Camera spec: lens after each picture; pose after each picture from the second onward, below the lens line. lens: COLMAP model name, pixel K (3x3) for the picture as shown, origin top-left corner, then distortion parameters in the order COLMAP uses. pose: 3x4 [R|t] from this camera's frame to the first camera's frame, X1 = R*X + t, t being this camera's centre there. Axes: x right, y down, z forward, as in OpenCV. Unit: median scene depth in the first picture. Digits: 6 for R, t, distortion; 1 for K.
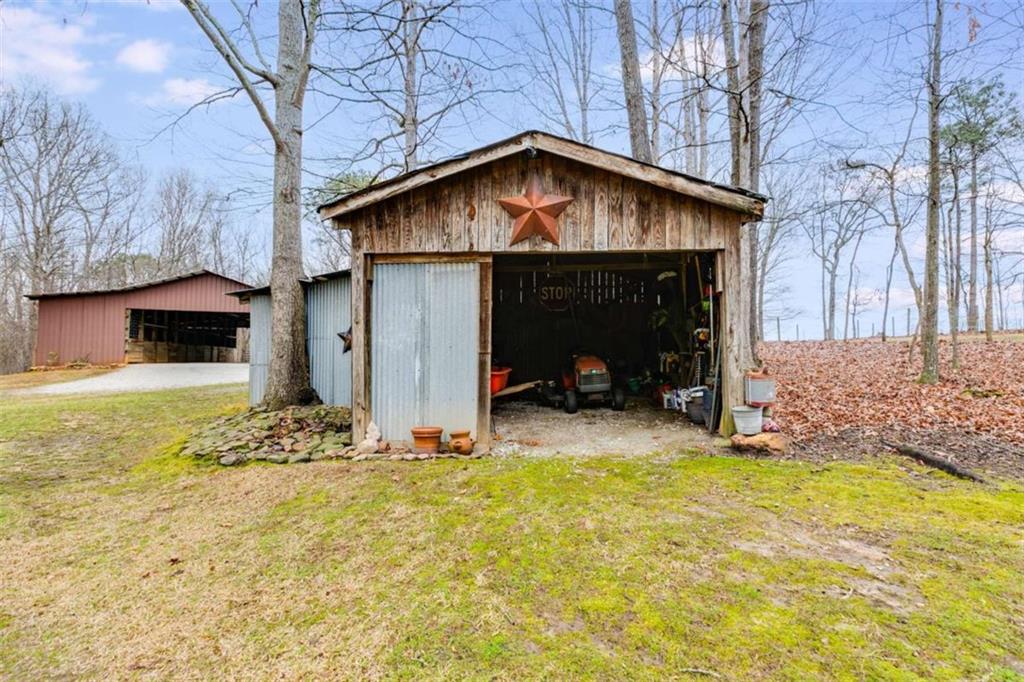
lens RADIAL K [[460.7, 0, 516.8], [0, 460.7, 340.9], [0, 0, 1]] dist [0.002829, 0.000285]
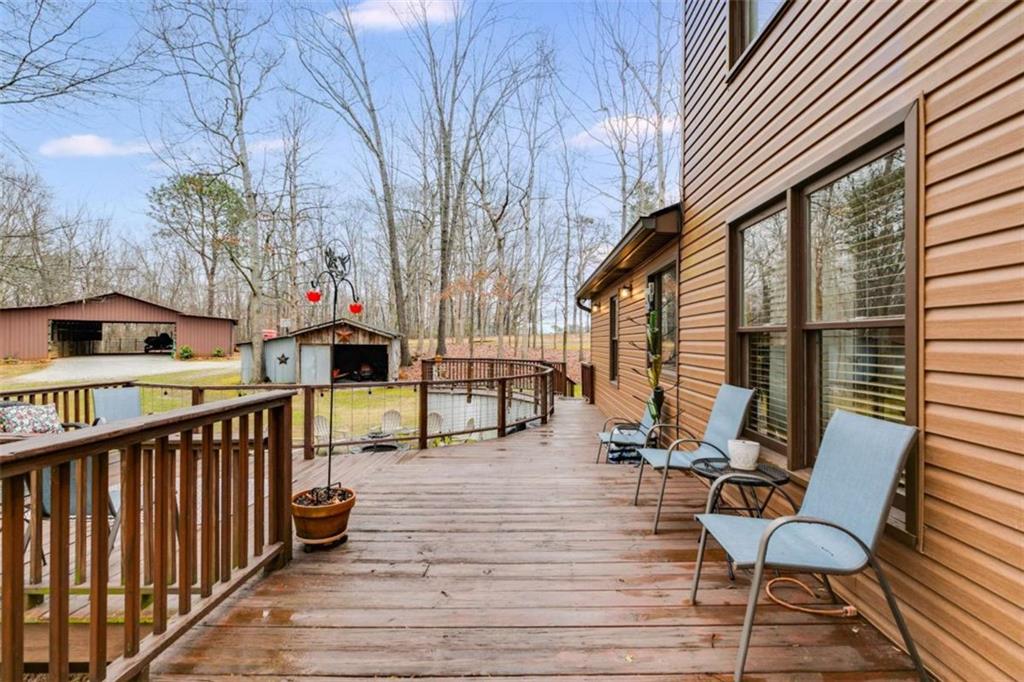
lens RADIAL K [[460.7, 0, 516.8], [0, 460.7, 340.9], [0, 0, 1]] dist [0.002829, 0.000285]
pose [[0.948337, -0.000727, 0.317265, 0.156639], [-0.016558, 0.998521, 0.051783, -0.373704], [-0.316834, -0.054361, 0.946922, -2.798856]]
